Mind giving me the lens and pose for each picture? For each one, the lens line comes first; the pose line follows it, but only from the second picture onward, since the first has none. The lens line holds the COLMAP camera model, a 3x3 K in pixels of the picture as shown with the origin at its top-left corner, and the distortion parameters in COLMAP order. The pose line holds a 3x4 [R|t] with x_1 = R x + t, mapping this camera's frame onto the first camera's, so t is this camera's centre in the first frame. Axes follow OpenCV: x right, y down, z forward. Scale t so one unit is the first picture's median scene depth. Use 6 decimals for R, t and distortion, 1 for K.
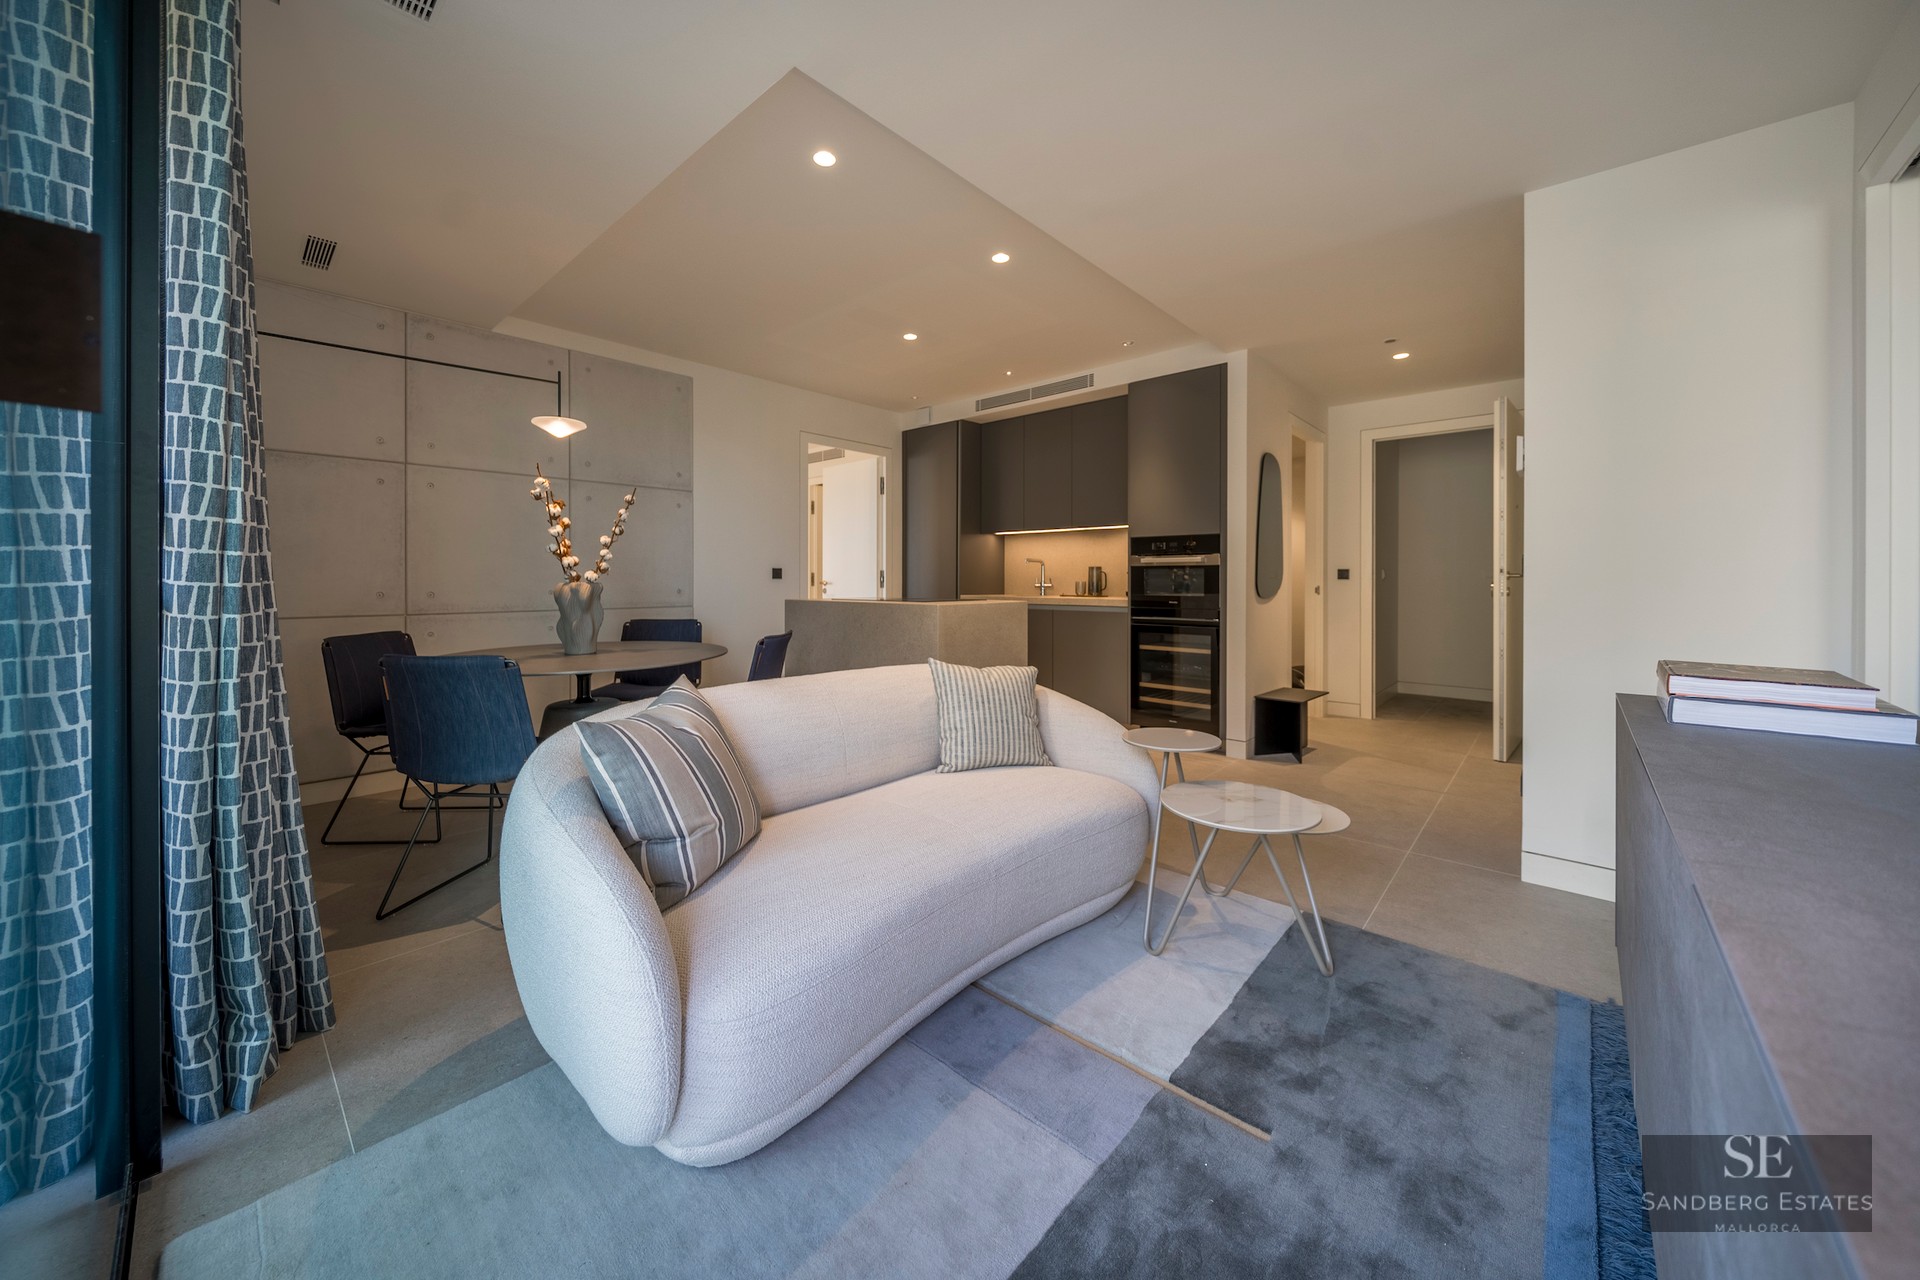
lens RADIAL K [[683.1, 0, 959.3], [0, 683.1, 588.1], [0, 0, 1]] dist [-0.000932, -0.000162]
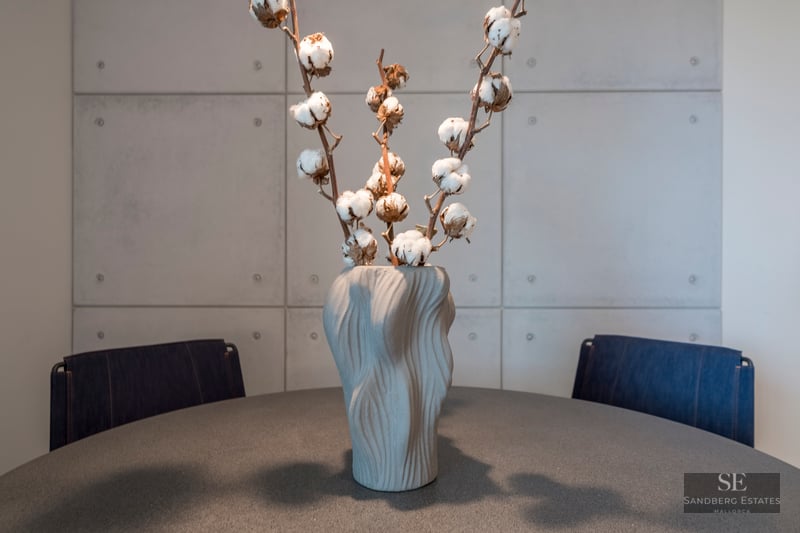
lens RADIAL K [[562.9, 0, 400.0], [0, 562.9, 266.5], [0, 0, 1]] dist [-0.003191, -0.000997]
pose [[0.651358, 0.011370, -0.758685, -0.340646], [-0.007875, 0.999935, 0.008225, -0.010275], [0.758730, 0.000617, 0.651405, 0.814800]]
